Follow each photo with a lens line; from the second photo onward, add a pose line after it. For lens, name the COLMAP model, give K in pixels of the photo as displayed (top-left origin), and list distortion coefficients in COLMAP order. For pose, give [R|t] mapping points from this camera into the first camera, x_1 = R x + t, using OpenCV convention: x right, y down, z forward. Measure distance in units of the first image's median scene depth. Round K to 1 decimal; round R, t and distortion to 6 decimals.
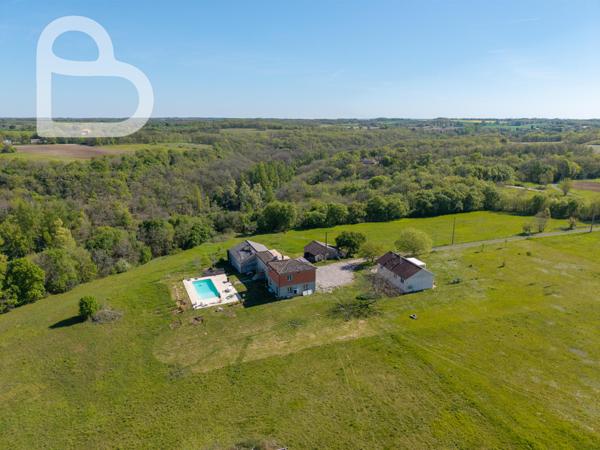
lens RADIAL K [[399.6, 0, 300.0], [0, 399.6, 225.0], [0, 0, 1]] dist [0.047724, -0.069826]
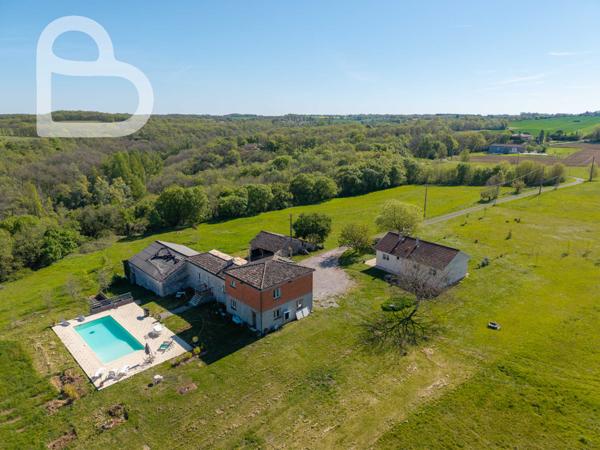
lens RADIAL K [[399.6, 0, 300.0], [0, 399.6, 225.0], [0, 0, 1]] dist [0.047724, -0.069826]
pose [[0.937046, -0.092612, 0.336703, -0.100797], [0.090820, 0.995644, 0.021106, 0.015810], [-0.337191, 0.010802, 0.941374, 0.261254]]
